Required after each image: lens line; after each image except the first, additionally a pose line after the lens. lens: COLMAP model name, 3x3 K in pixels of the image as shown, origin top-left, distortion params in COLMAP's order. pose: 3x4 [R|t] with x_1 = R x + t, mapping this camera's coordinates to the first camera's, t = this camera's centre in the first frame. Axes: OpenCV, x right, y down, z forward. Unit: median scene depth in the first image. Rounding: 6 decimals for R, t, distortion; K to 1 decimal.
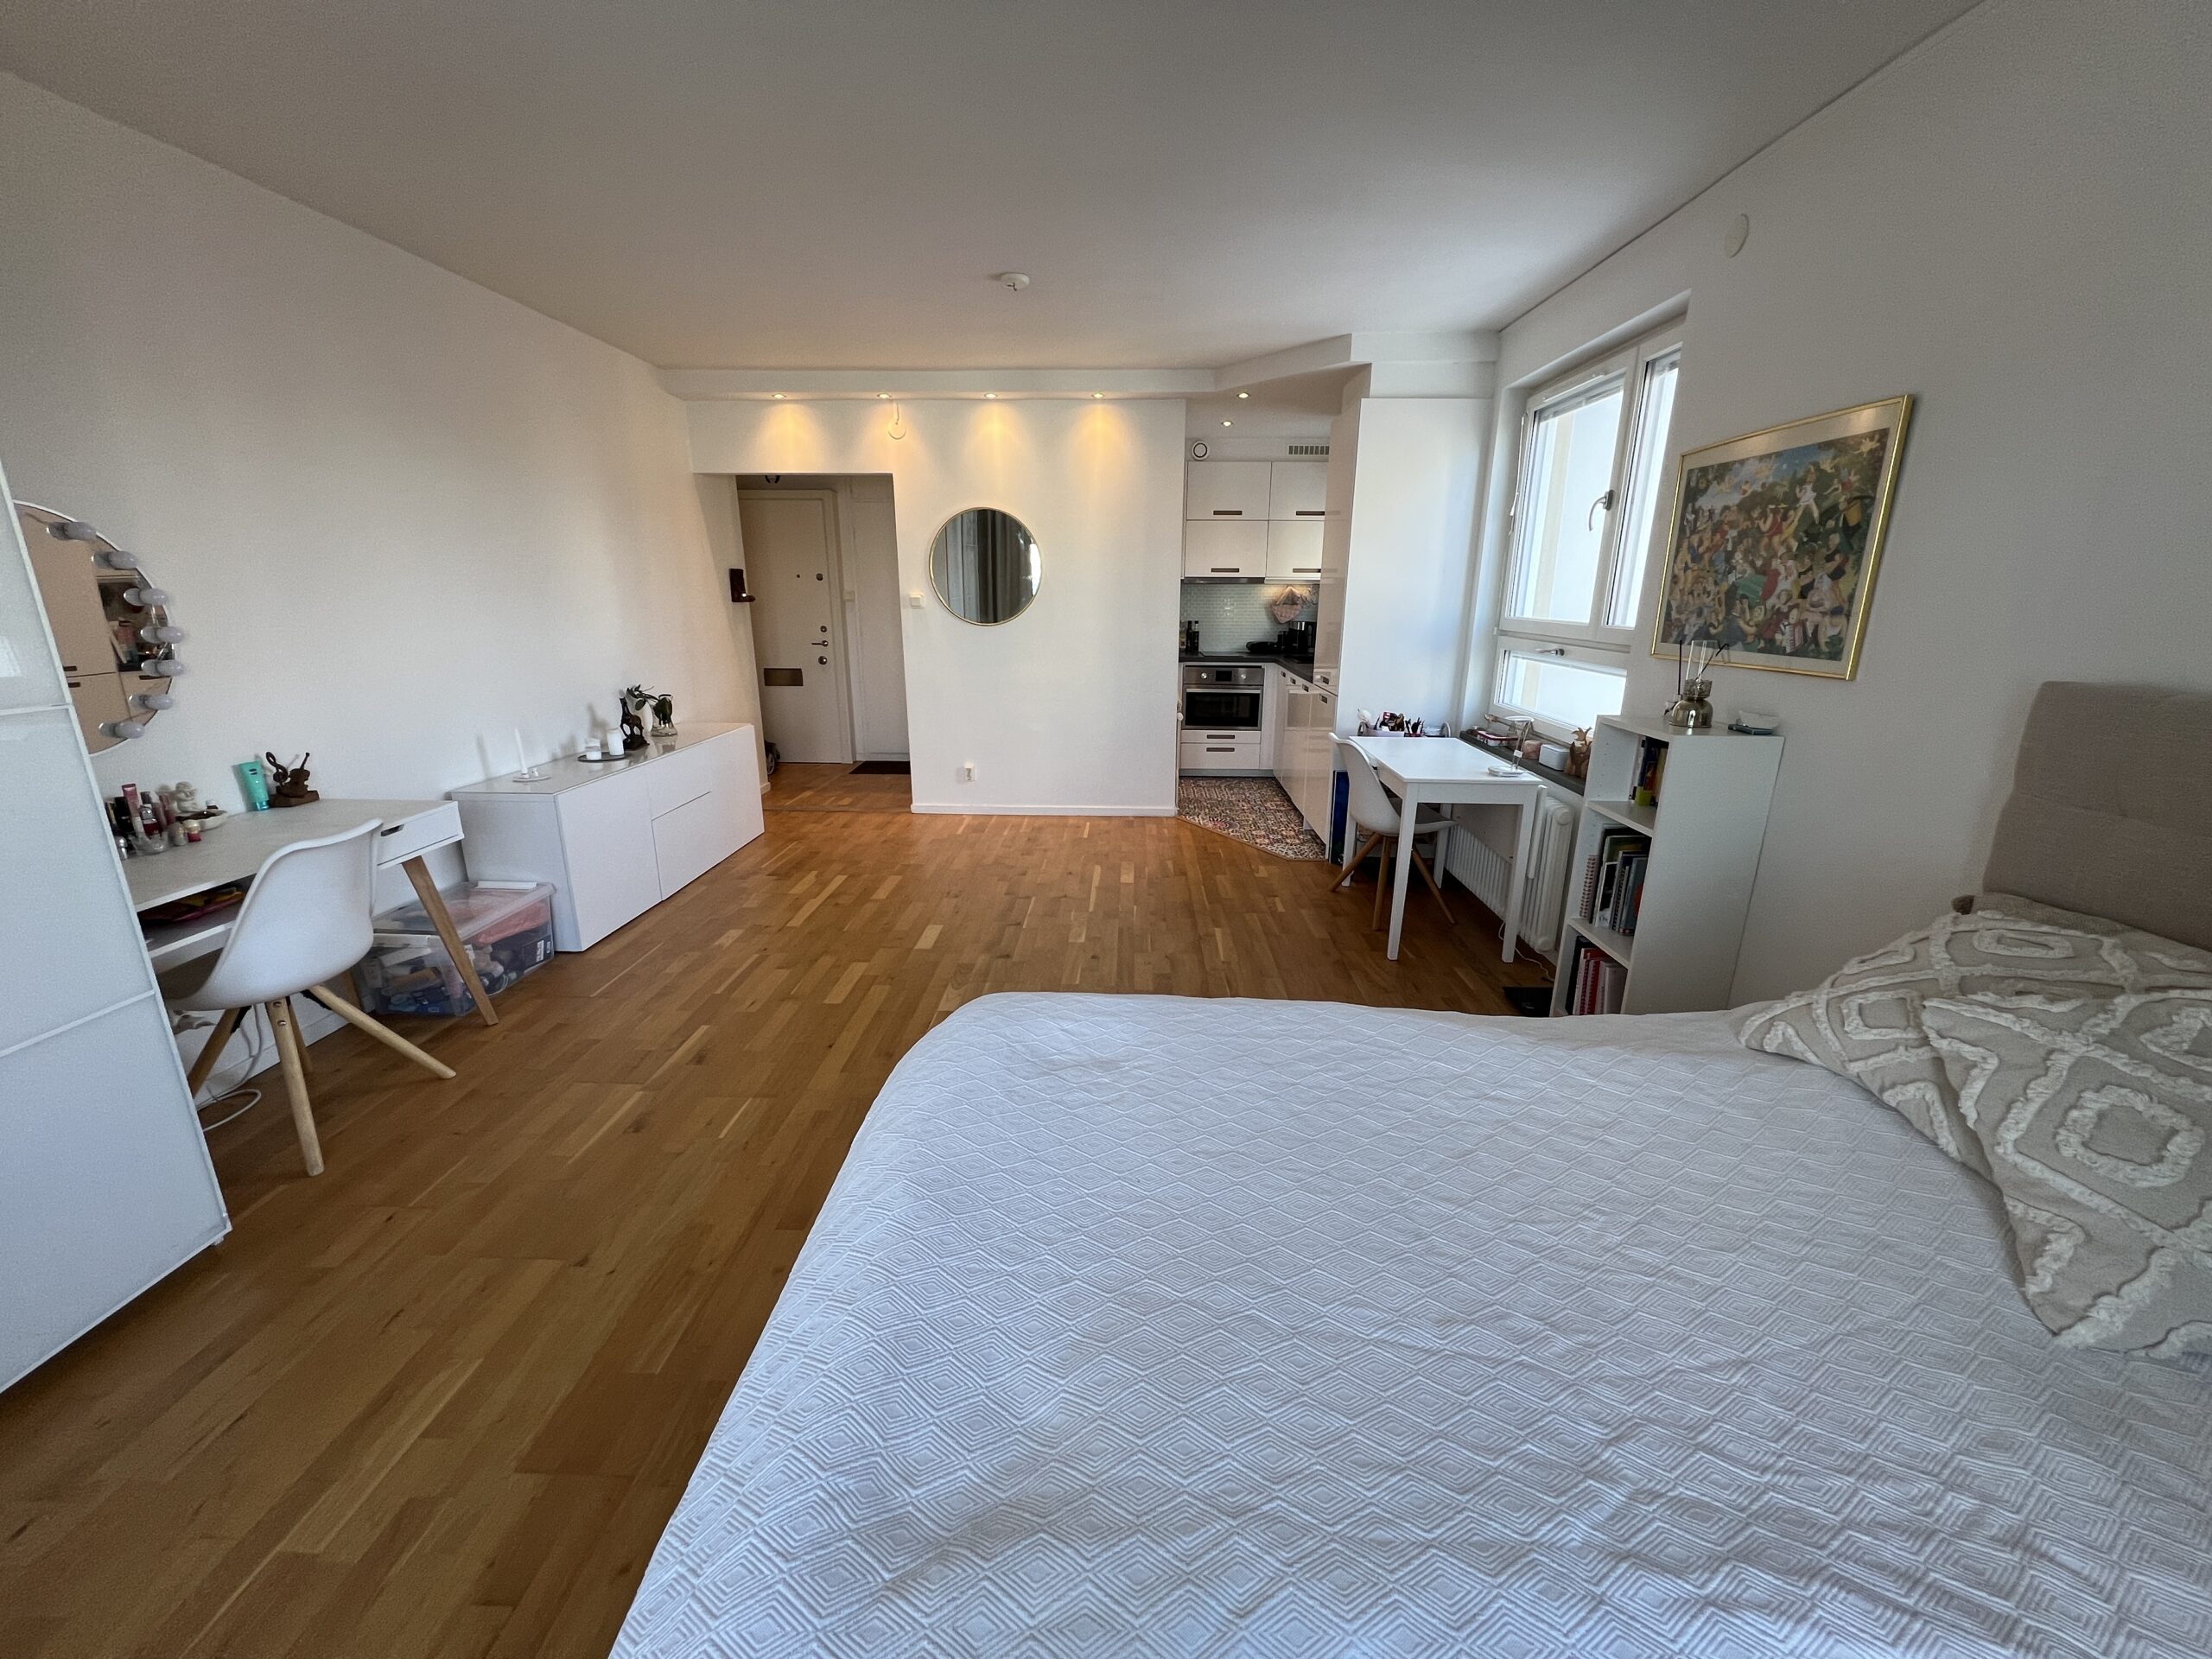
lens RADIAL K [[881.1, 0, 1107.4], [0, 881.1, 834.7], [0, 0, 1]] dist [-0.001366, 0.000505]
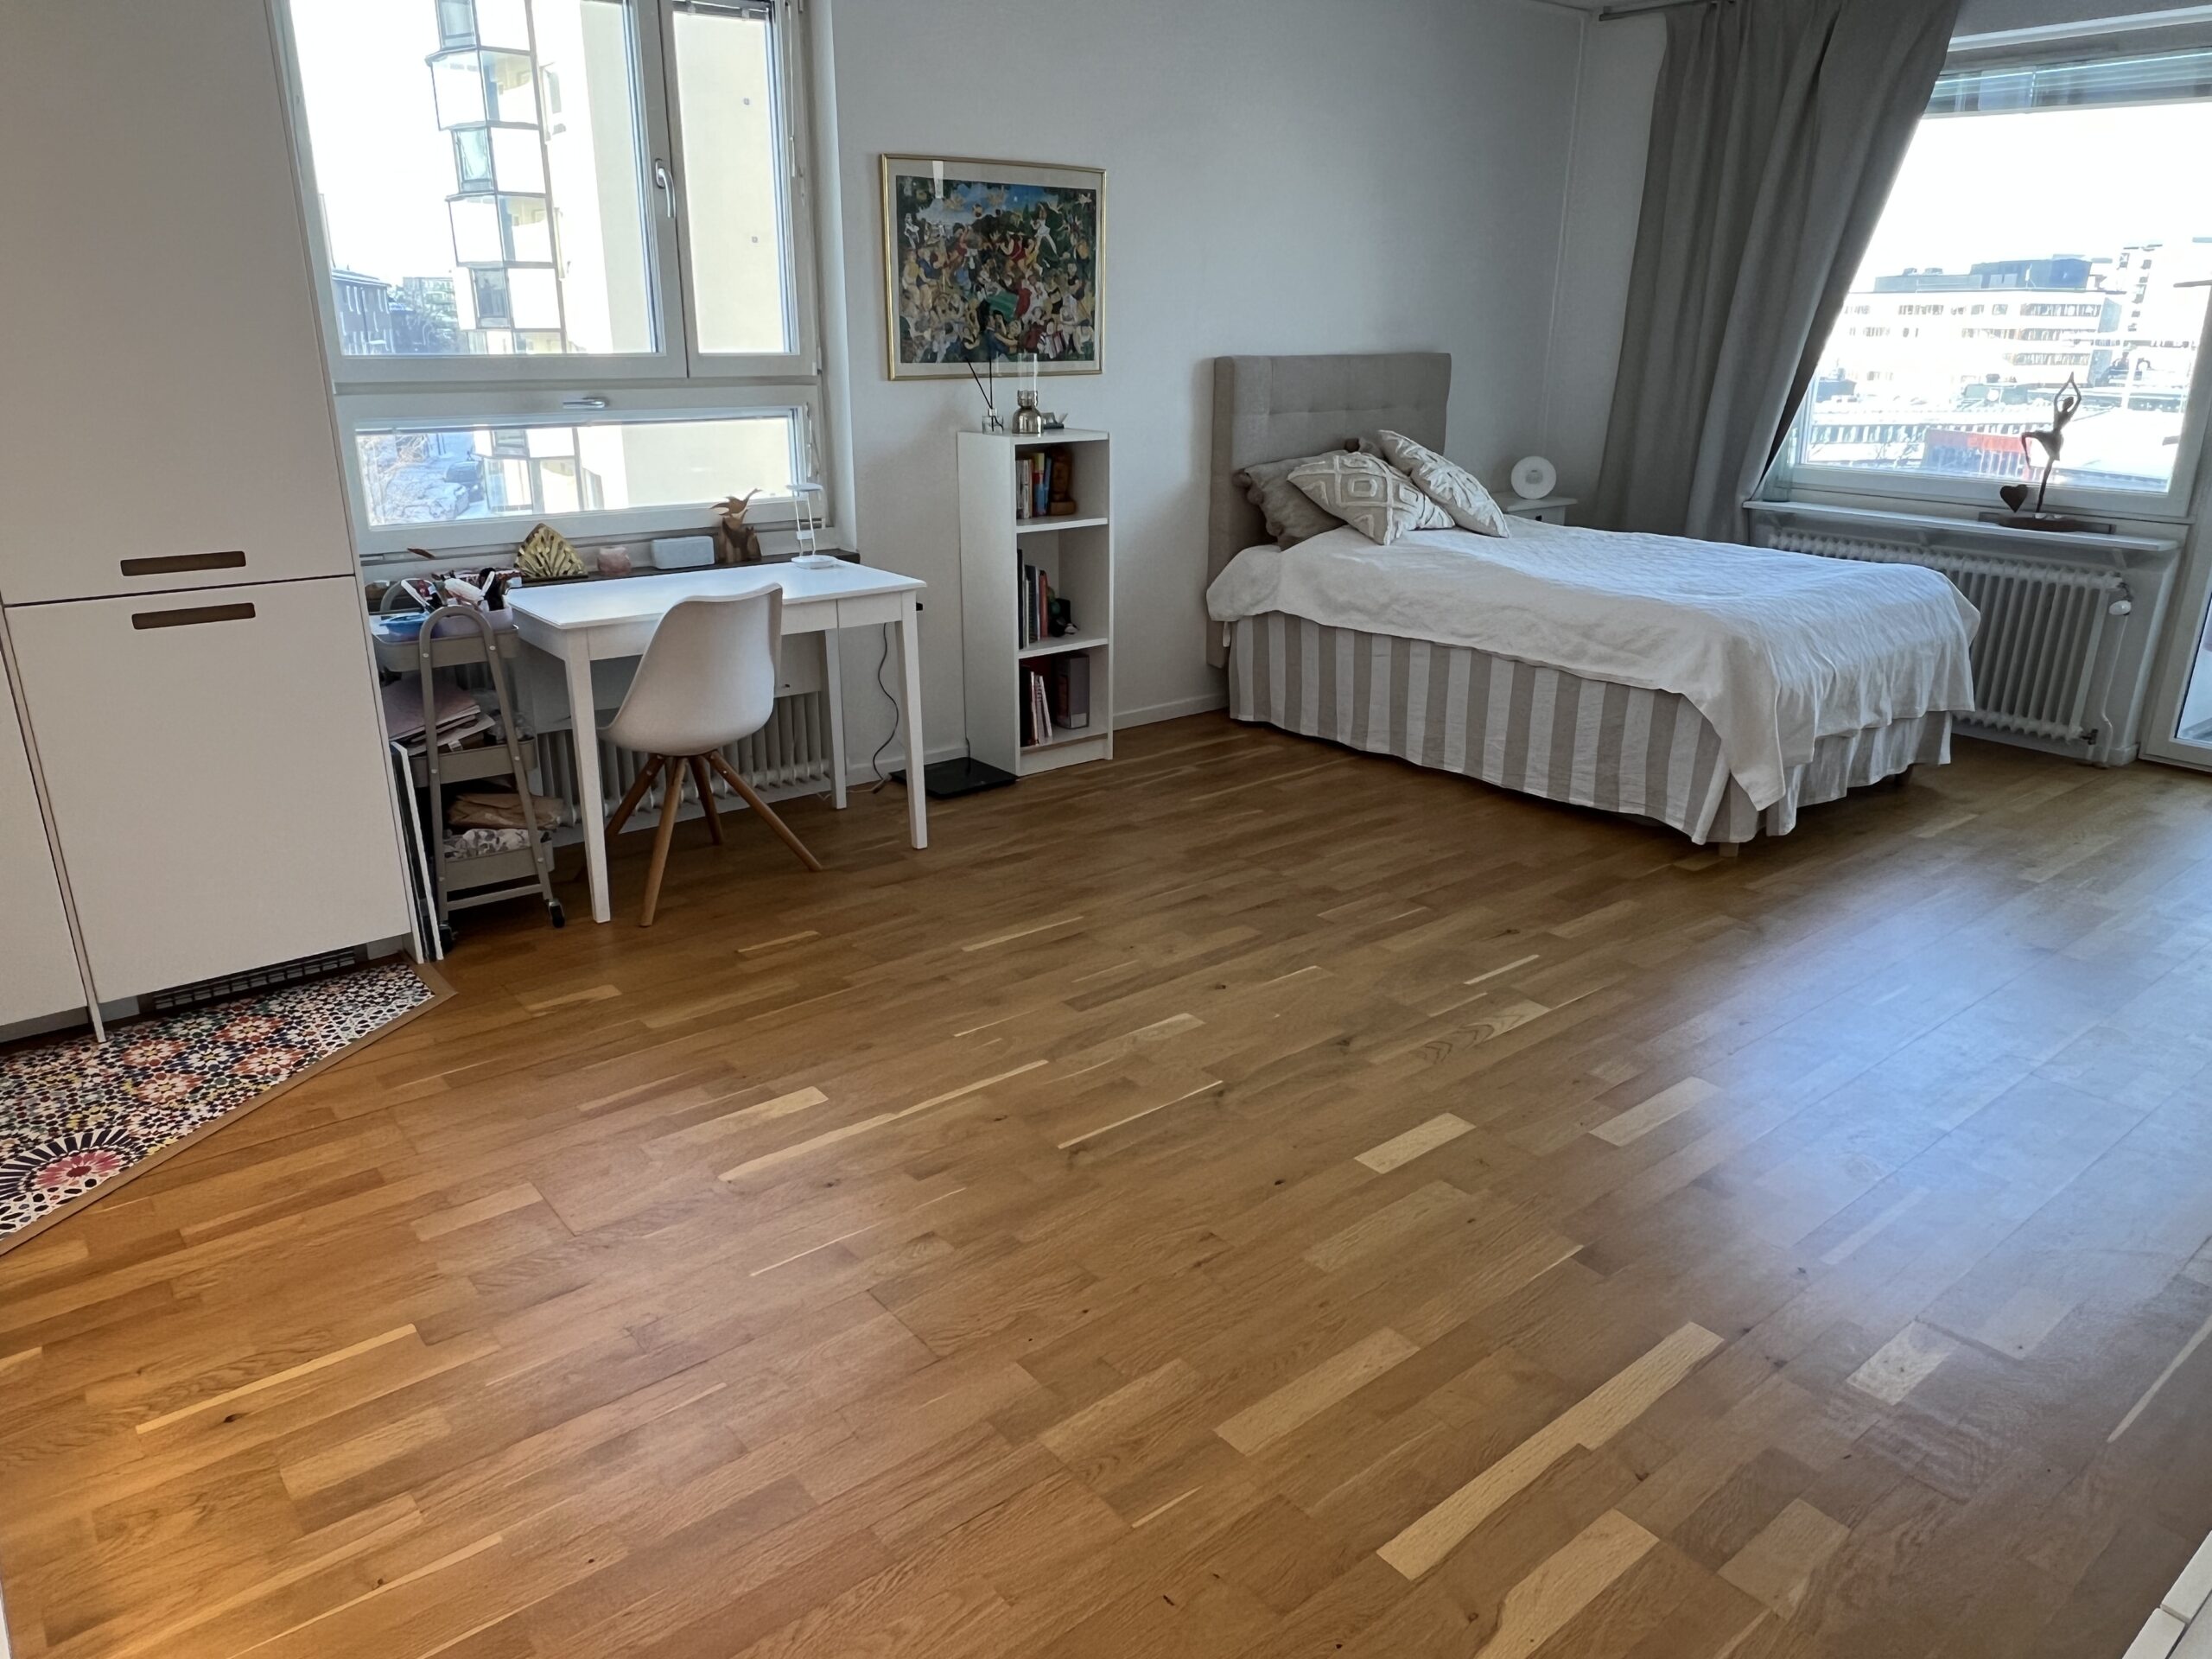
lens RADIAL K [[1489.2, 0, 1110.4], [0, 1489.2, 839.1], [0, 0, 1]] dist [-0.004881, -0.001456]
pose [[-0.652300, -0.261719, 0.711342, -0.702602], [0.194130, 0.849504, 0.490568, -0.475439], [-0.732679, 0.458090, -0.503324, 1.700865]]
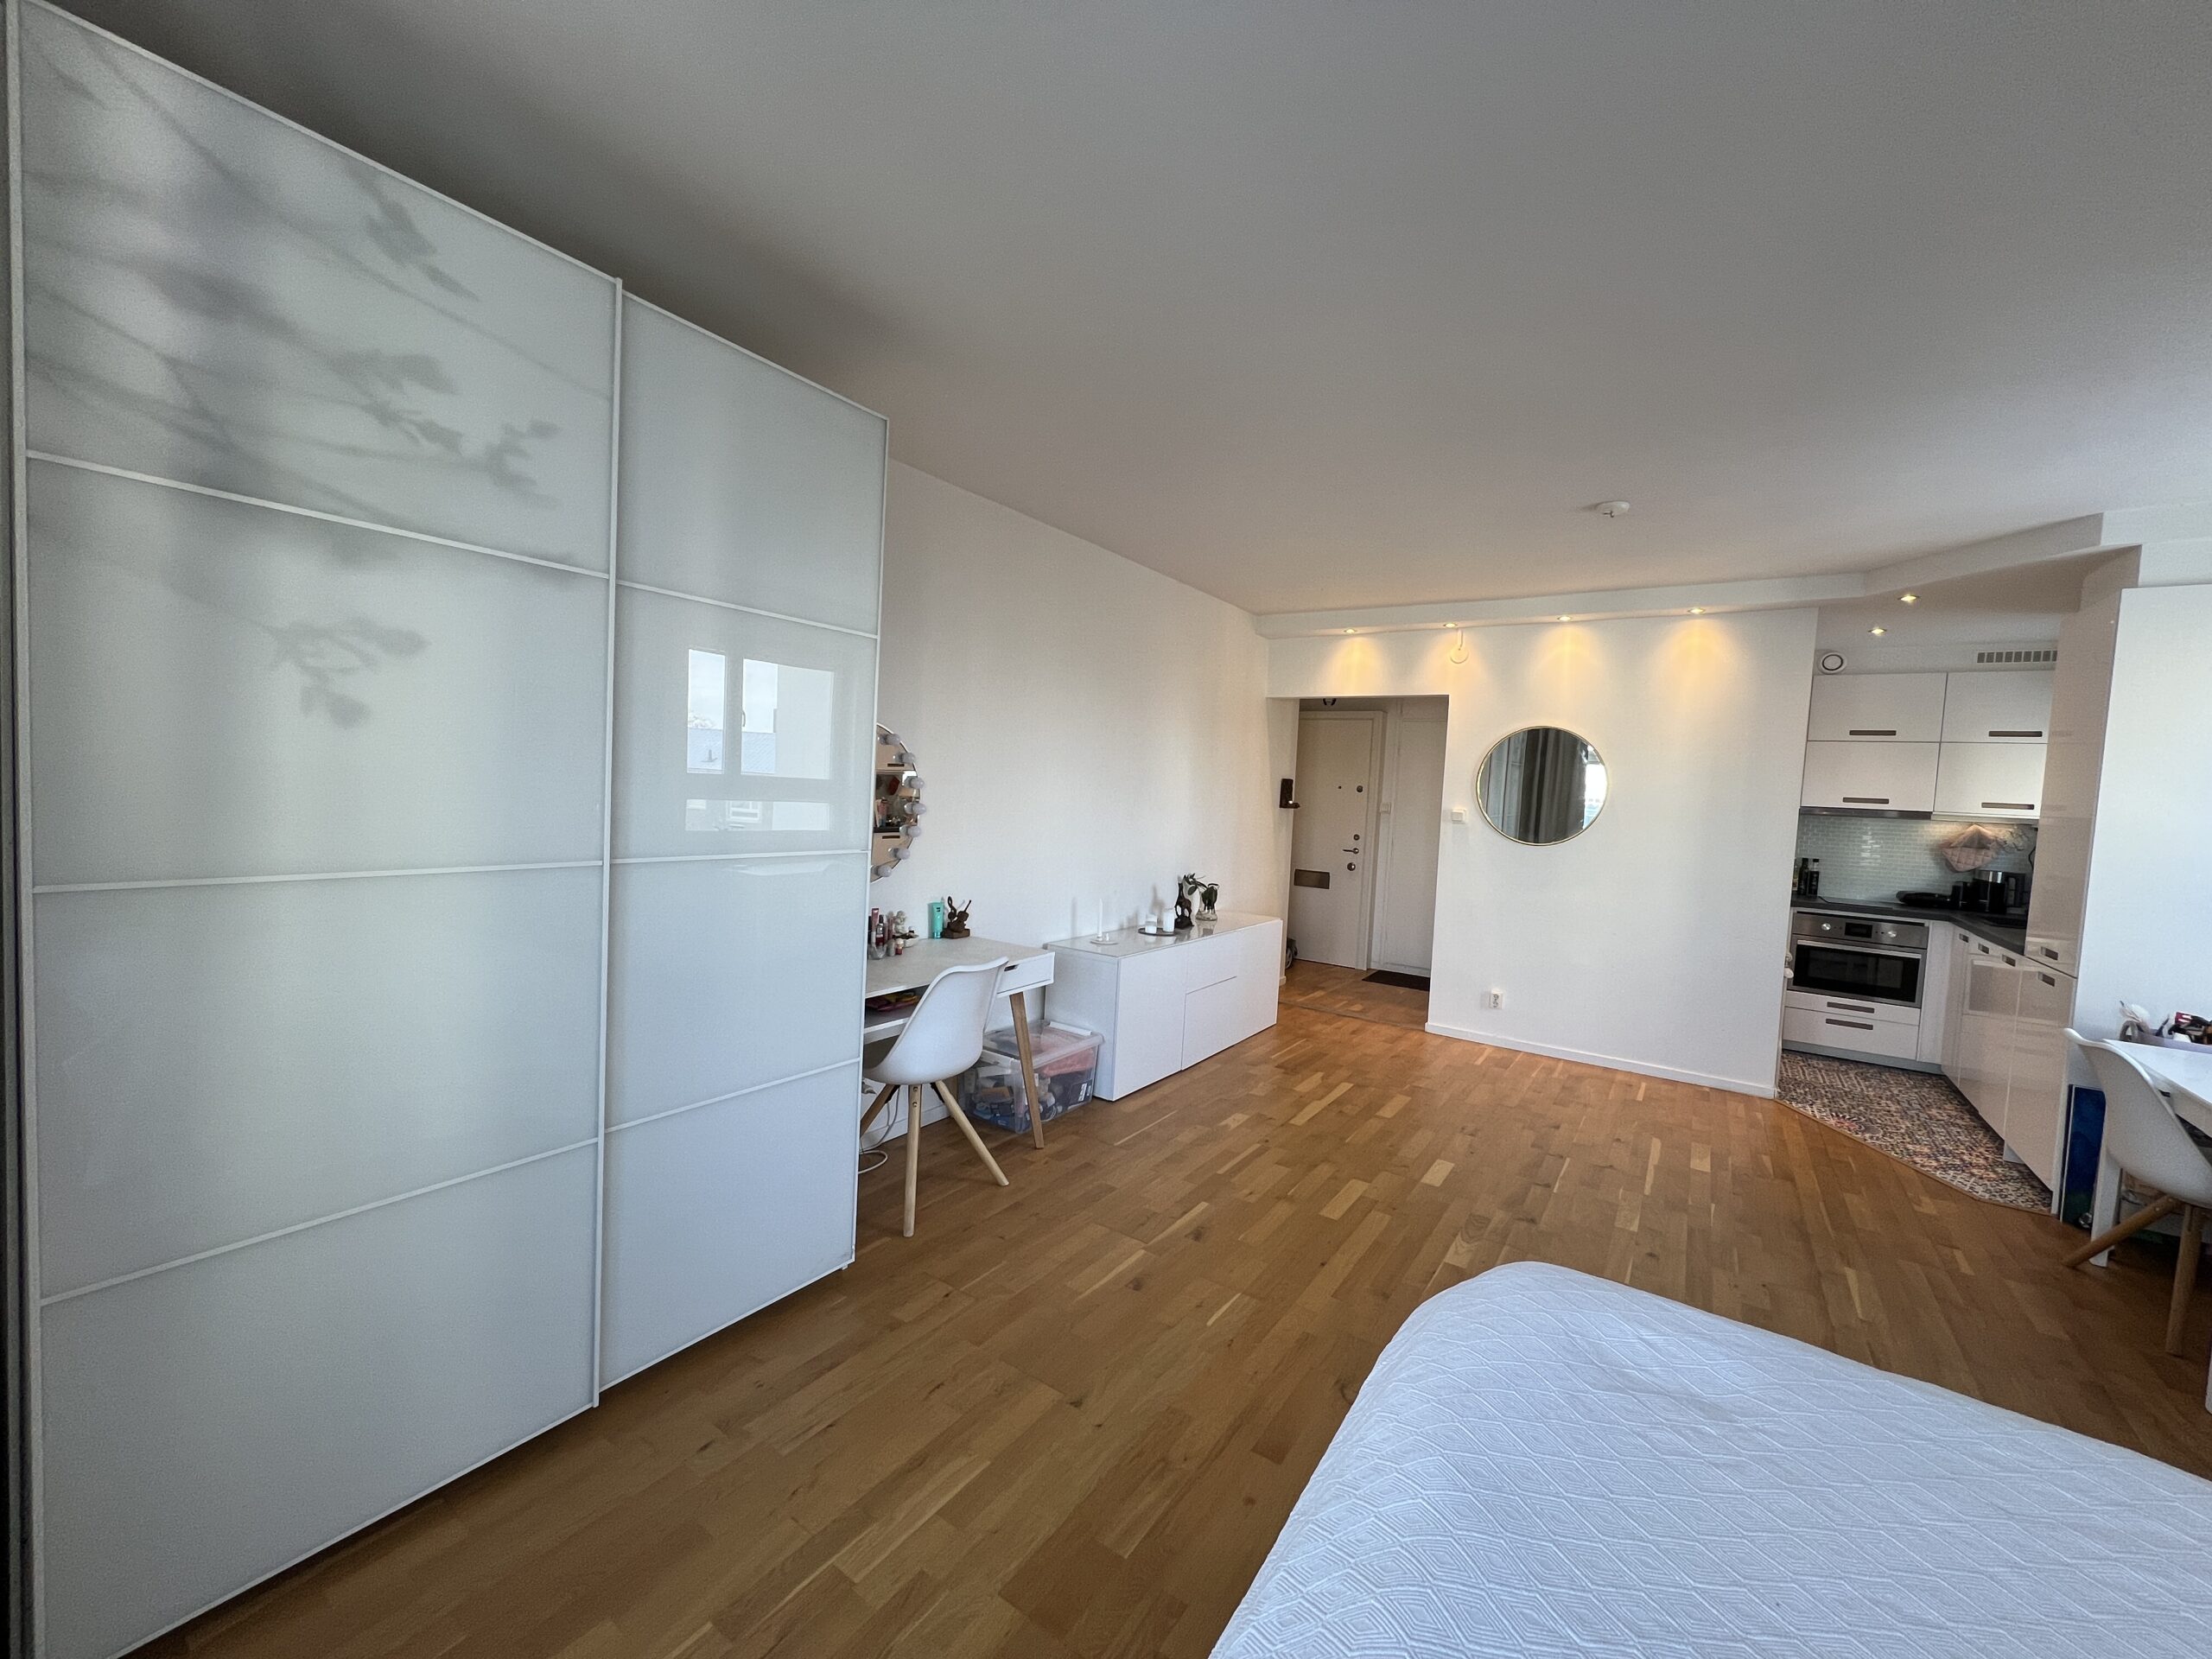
lens RADIAL K [[881.1, 0, 1102.0], [0, 881.1, 831.6], [0, 0, 1]] dist [-0.001366, 0.000505]
pose [[0.839264, 0.064731, -0.539858, -0.031822], [-0.190318, 0.965051, -0.180155, 0.007638], [0.509329, 0.253942, 0.822252, -0.012214]]
